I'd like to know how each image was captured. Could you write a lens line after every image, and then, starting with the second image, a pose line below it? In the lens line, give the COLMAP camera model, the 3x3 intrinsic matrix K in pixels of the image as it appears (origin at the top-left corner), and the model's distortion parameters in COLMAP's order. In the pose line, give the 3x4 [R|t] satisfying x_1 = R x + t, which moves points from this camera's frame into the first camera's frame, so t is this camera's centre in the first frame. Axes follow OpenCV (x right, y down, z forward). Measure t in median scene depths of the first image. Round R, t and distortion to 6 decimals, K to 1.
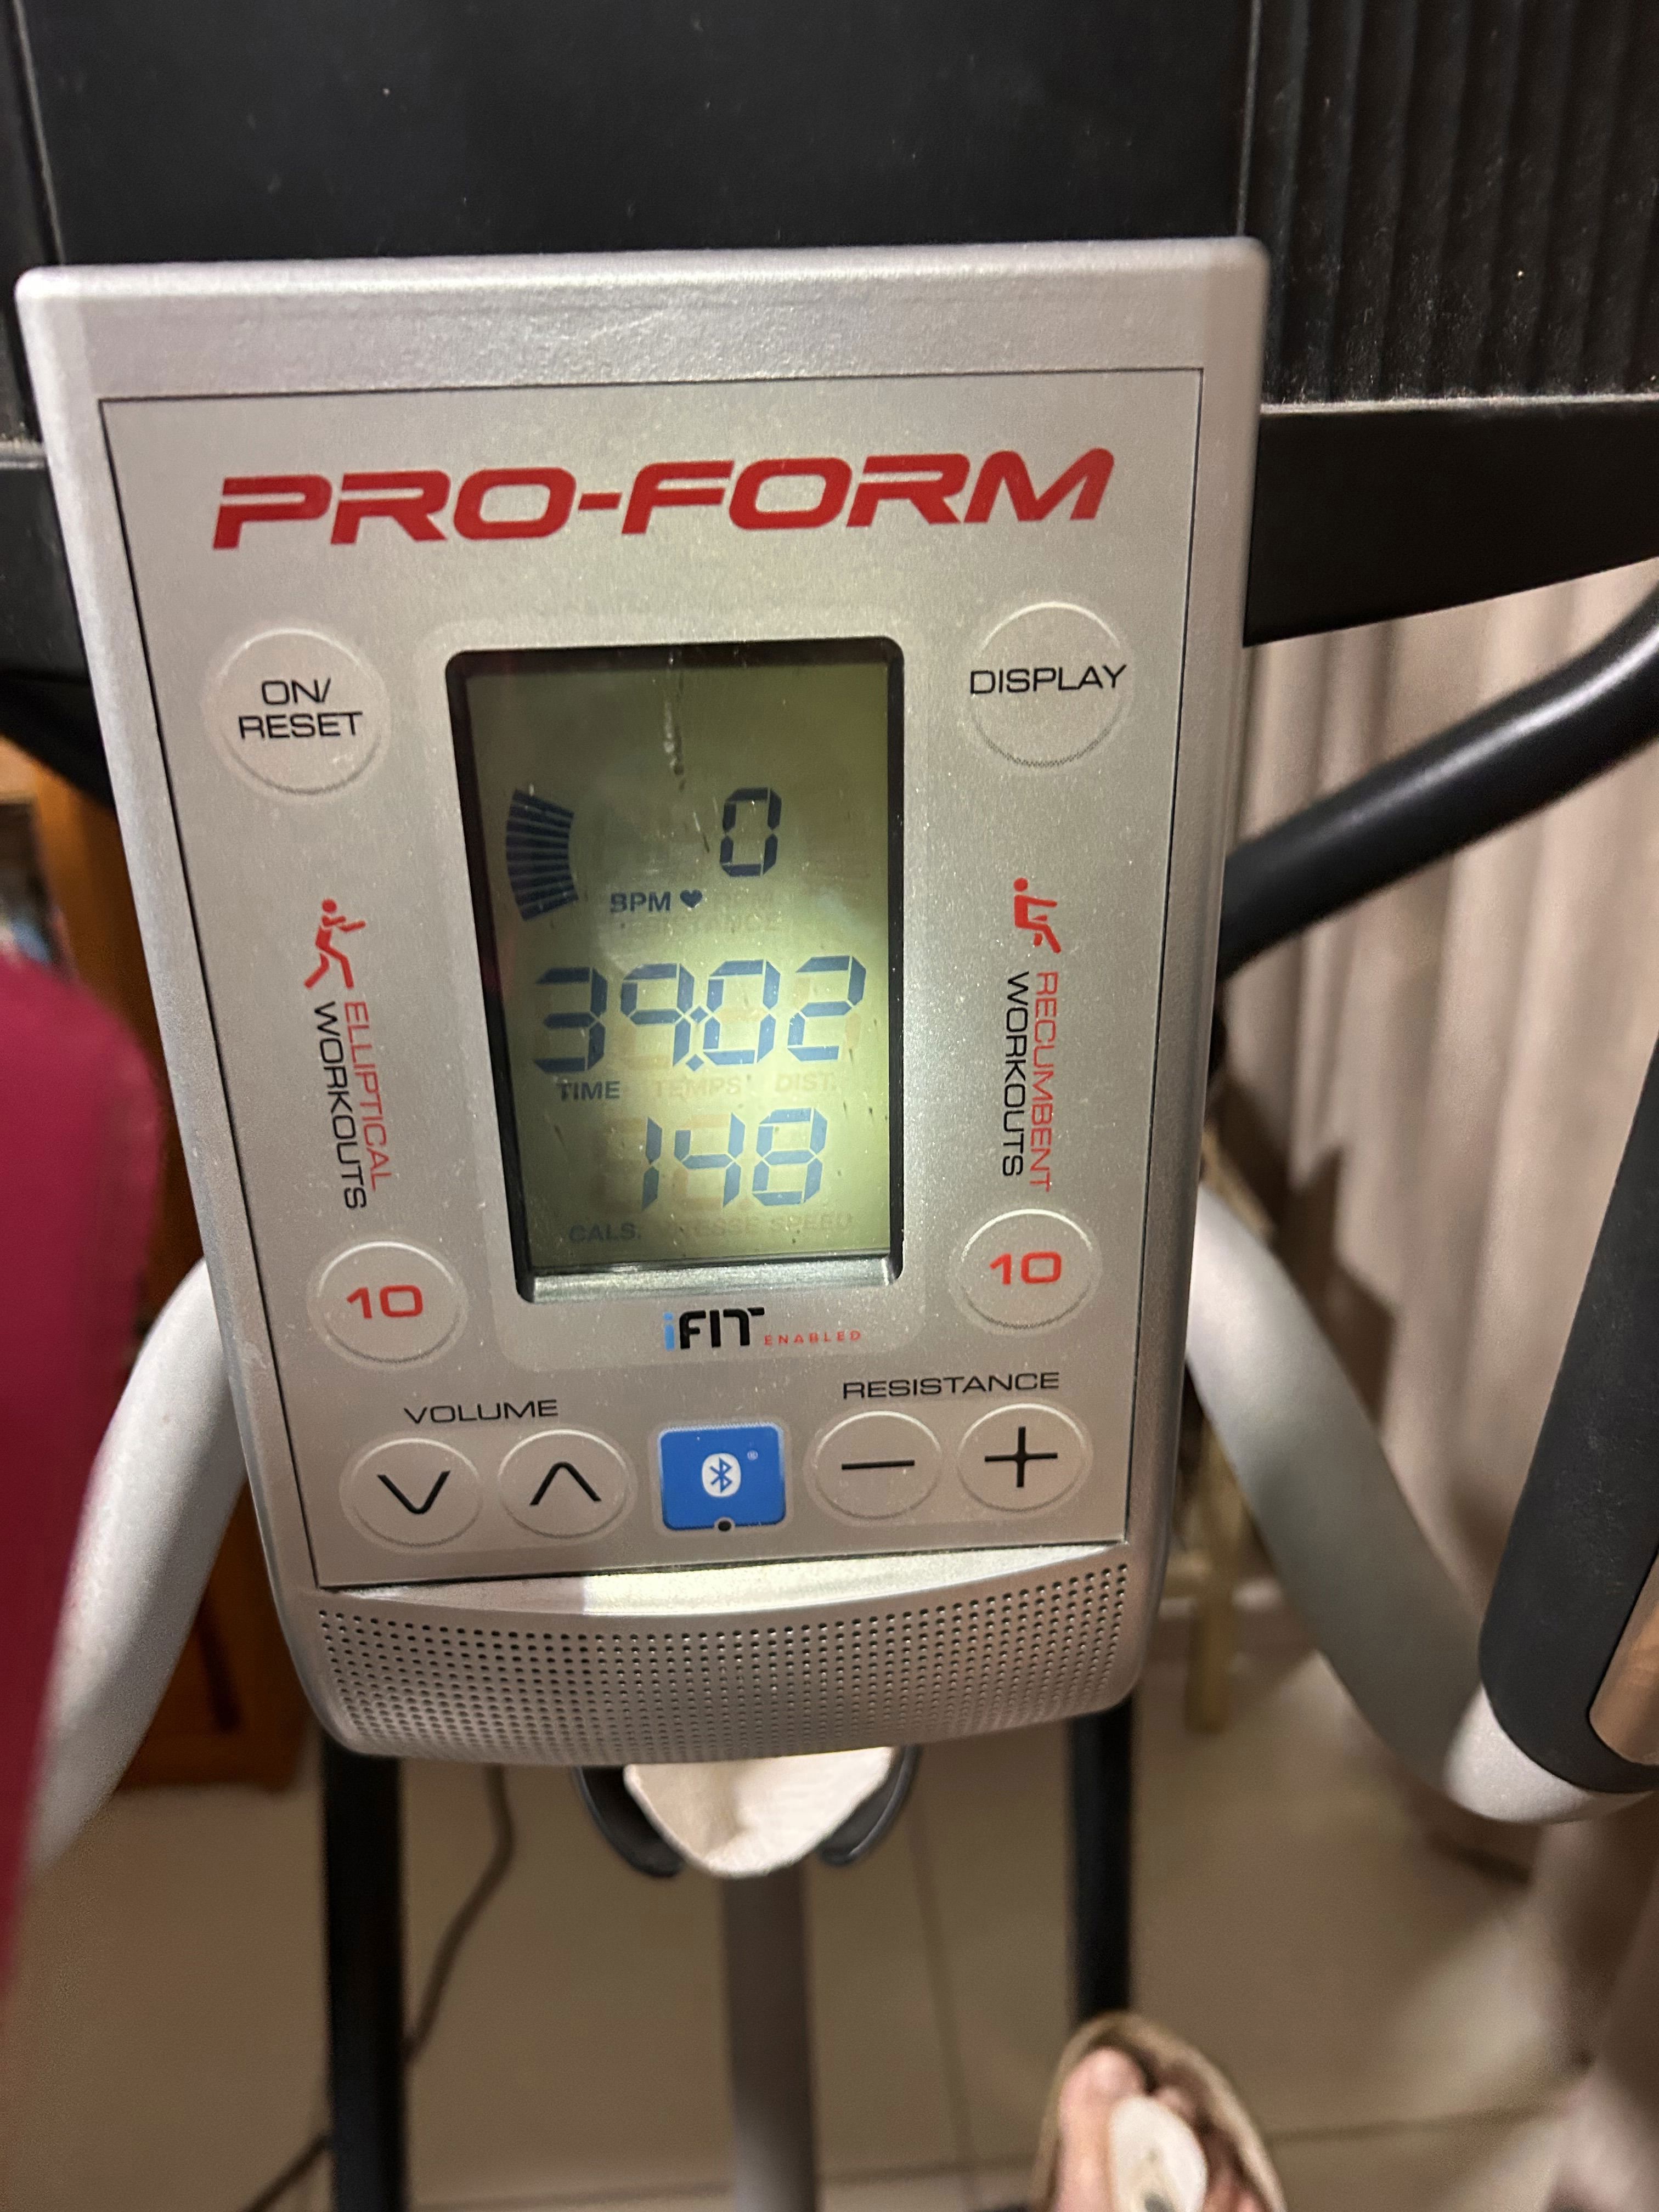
lens RADIAL K [[1848.9, 0, 848.8], [0, 1848.9, 1115.9], [0, 0, 1]] dist [0.012380, -0.059863]
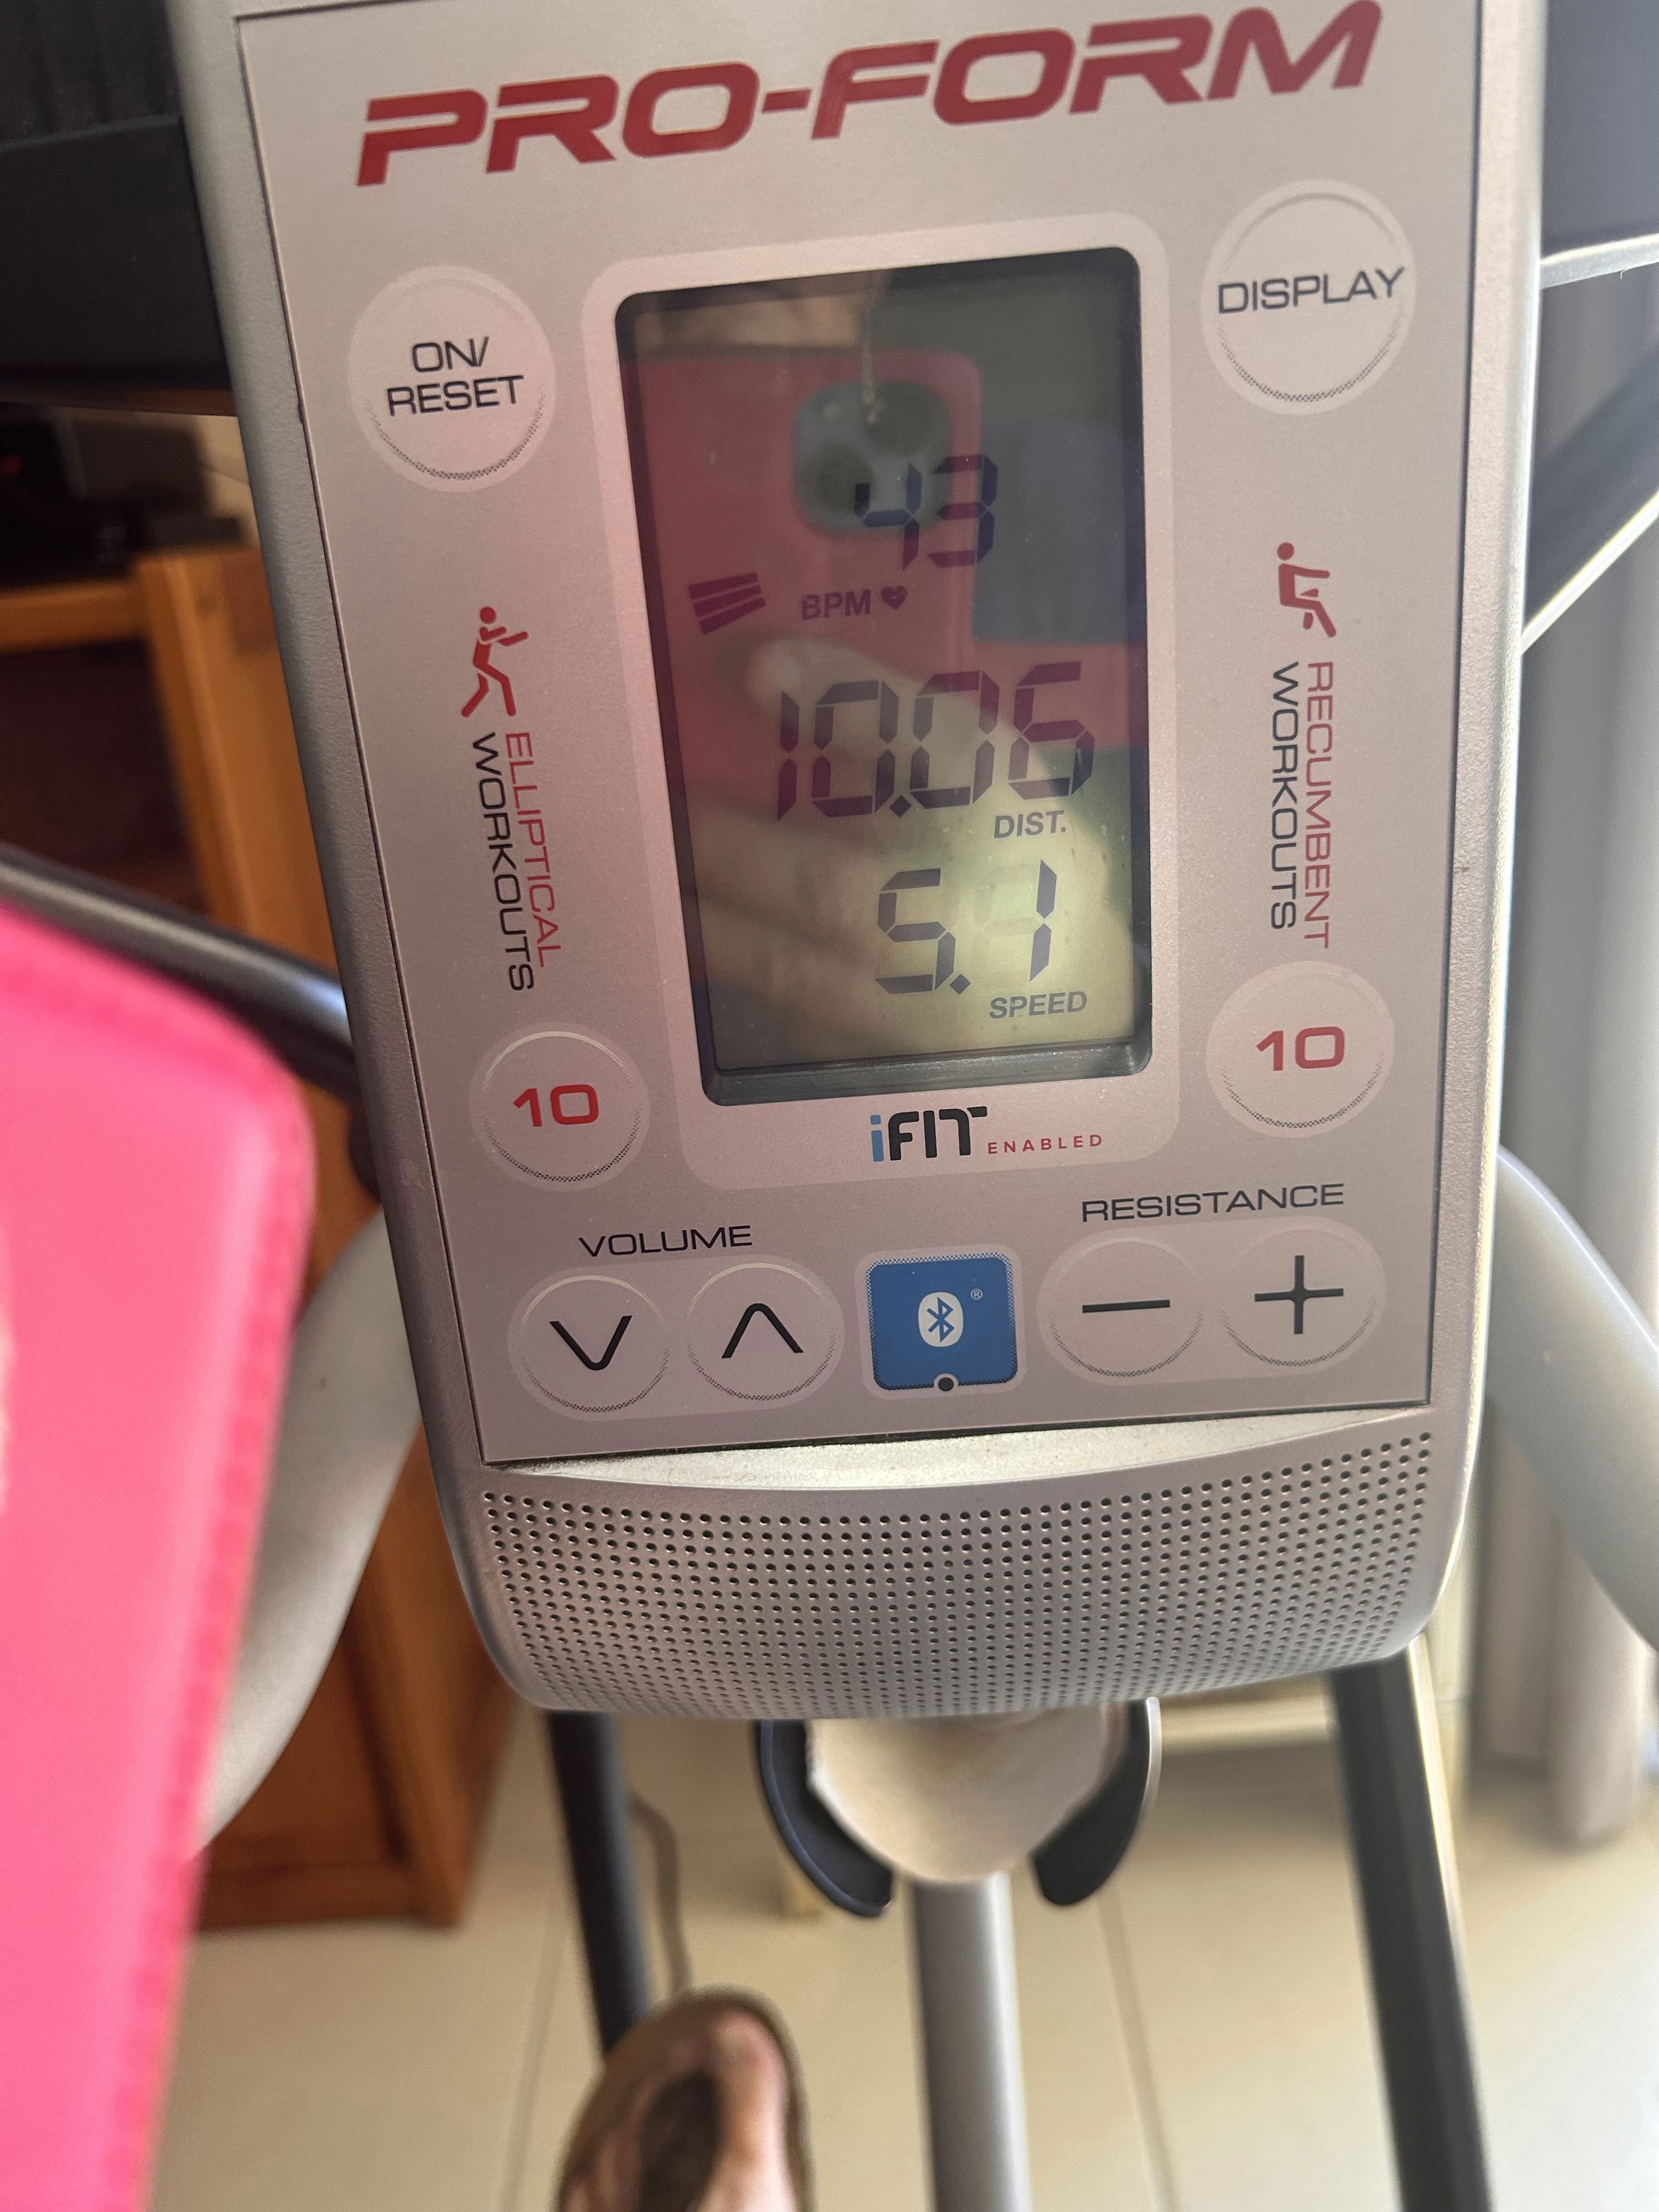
lens RADIAL K [[1848.9, 0, 795.2], [0, 1848.9, 1085.9], [0, 0, 1]] dist [0.012380, -0.059863]
pose [[0.993401, -0.033490, -0.109697, -0.043500], [0.023244, 0.995359, -0.093381, 0.185867], [0.112315, 0.090215, 0.989569, 0.154292]]
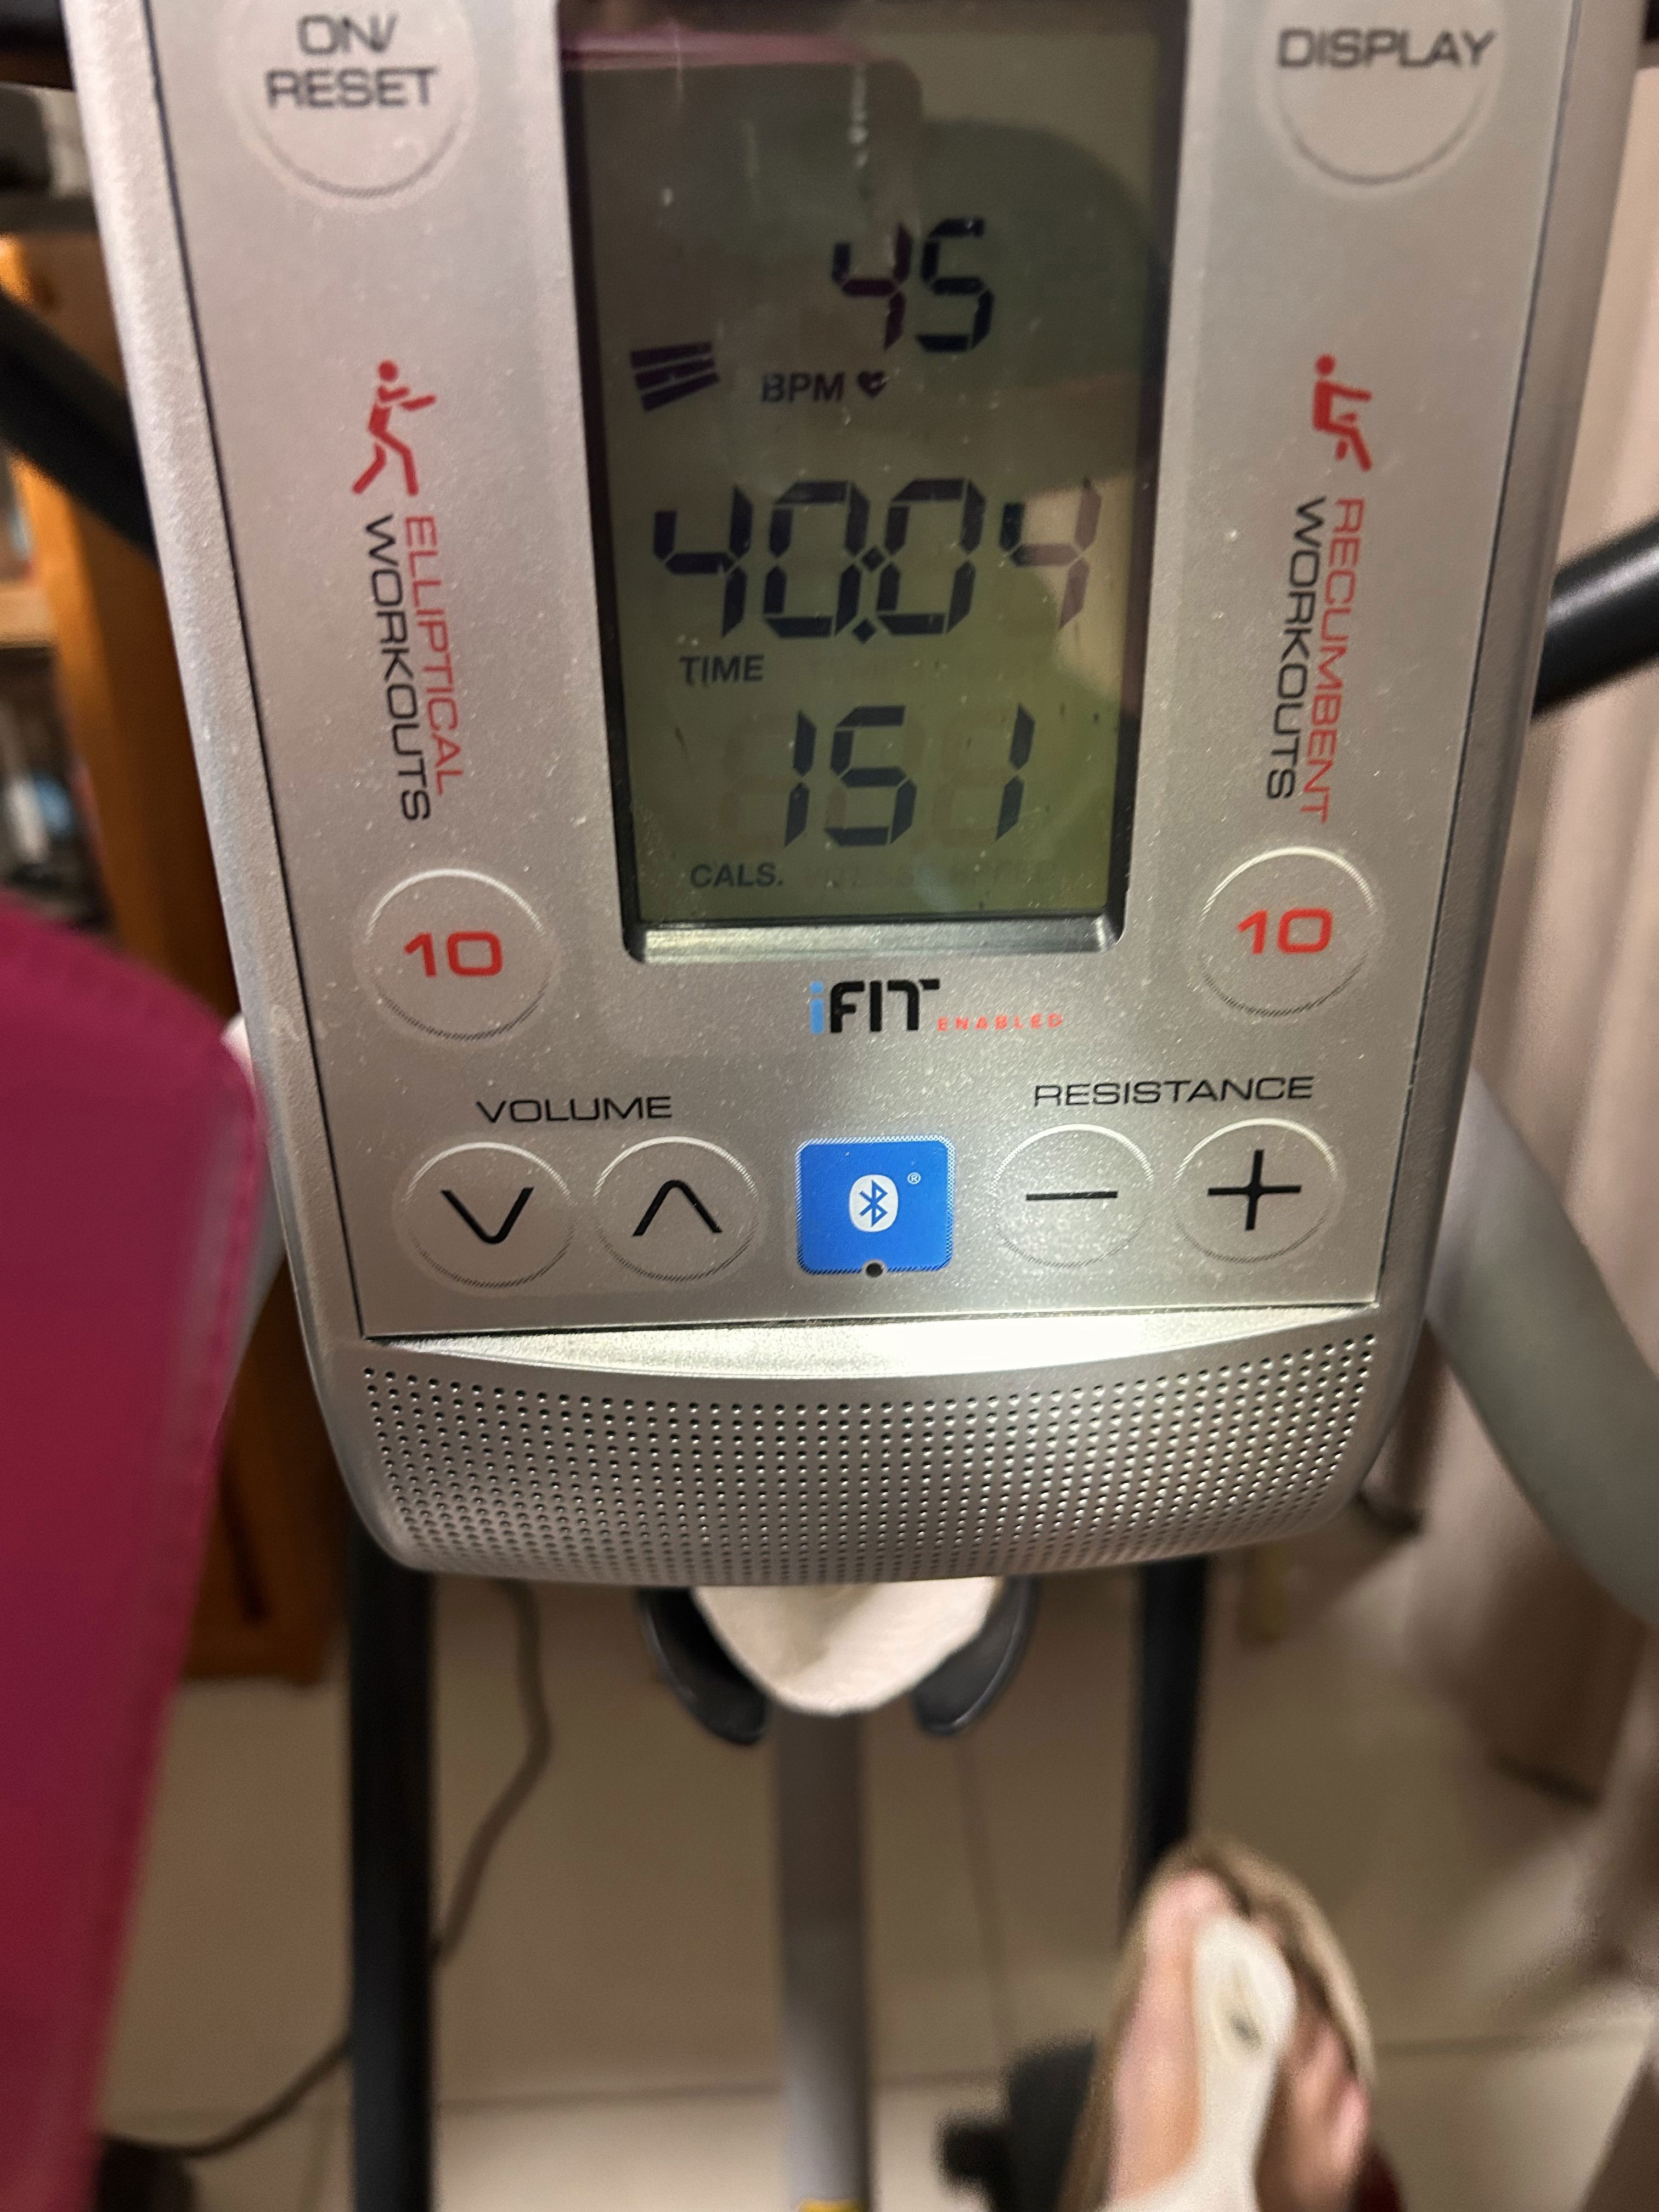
lens RADIAL K [[1848.9, 0, 858.0], [0, 1848.9, 1122.2], [0, 0, 1]] dist [0.012380, -0.059863]
pose [[0.999748, 0.018754, -0.012304, -0.075173], [-0.018228, 0.998970, 0.041553, 0.143219], [0.013070, -0.041318, 0.999061, 0.244046]]
